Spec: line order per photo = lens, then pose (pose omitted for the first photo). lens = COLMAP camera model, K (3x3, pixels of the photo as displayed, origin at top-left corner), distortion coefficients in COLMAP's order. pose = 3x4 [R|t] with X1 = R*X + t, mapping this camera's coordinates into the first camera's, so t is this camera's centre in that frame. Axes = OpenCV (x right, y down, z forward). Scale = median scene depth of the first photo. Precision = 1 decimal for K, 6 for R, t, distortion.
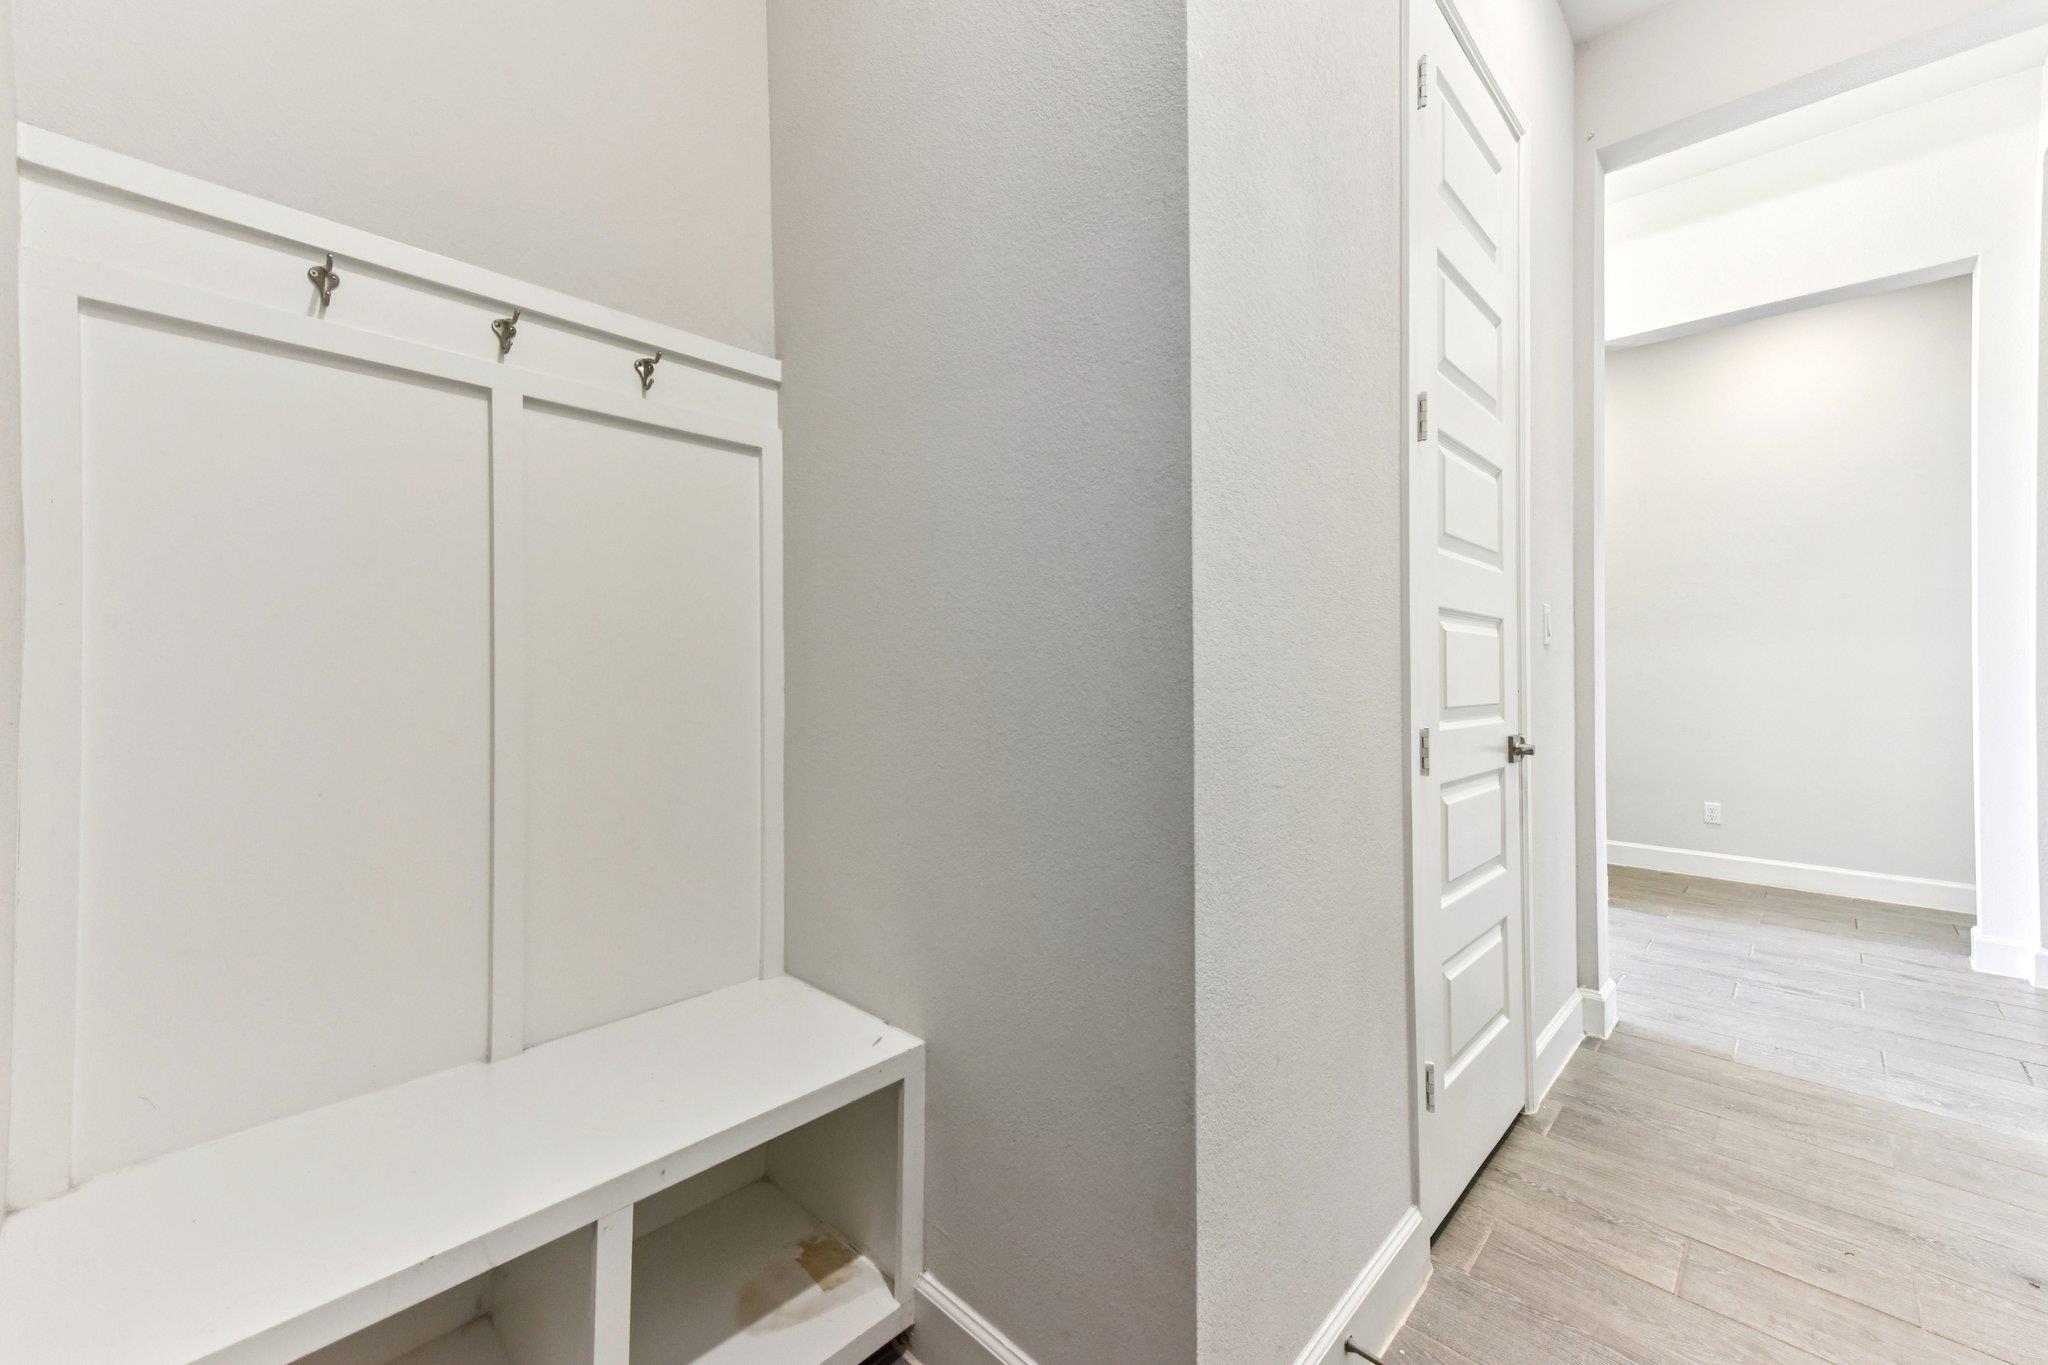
lens RADIAL K [[805.4, 0, 1035.1], [0, 805.4, 677.1], [0, 0, 1]] dist [0.028083, -0.000310]
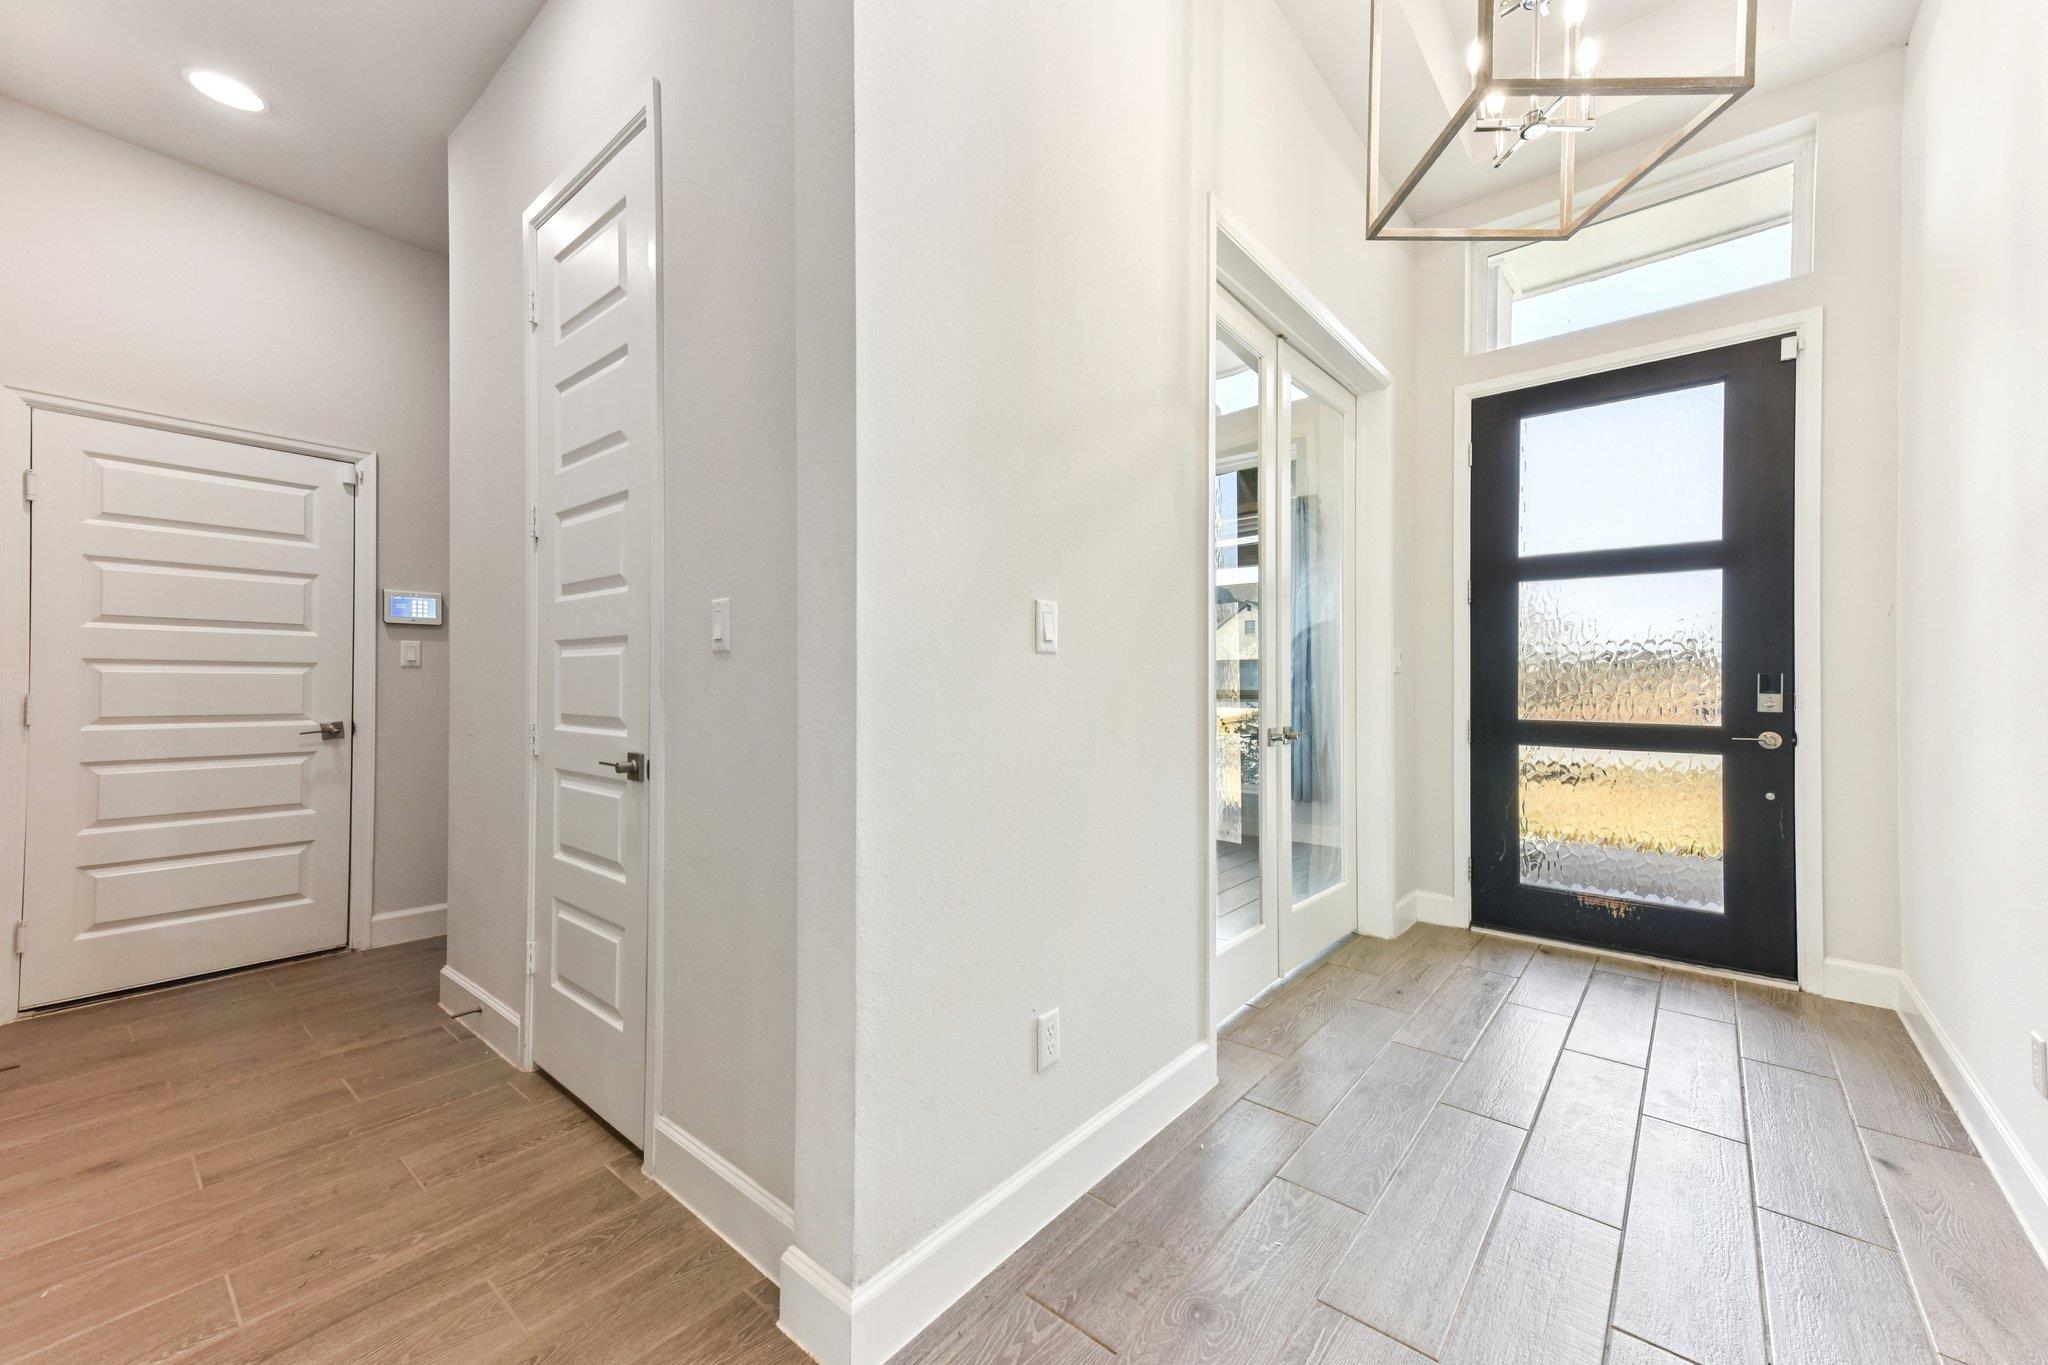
lens RADIAL K [[805.4, 0, 1055.5], [0, 805.4, 682.9], [0, 0, 1]] dist [0.028083, -0.000310]
pose [[0.076587, -0.005776, -0.997046, 1.815821], [-0.003026, 0.999977, -0.006026, -0.007711], [0.997058, 0.003479, 0.076567, 1.620156]]
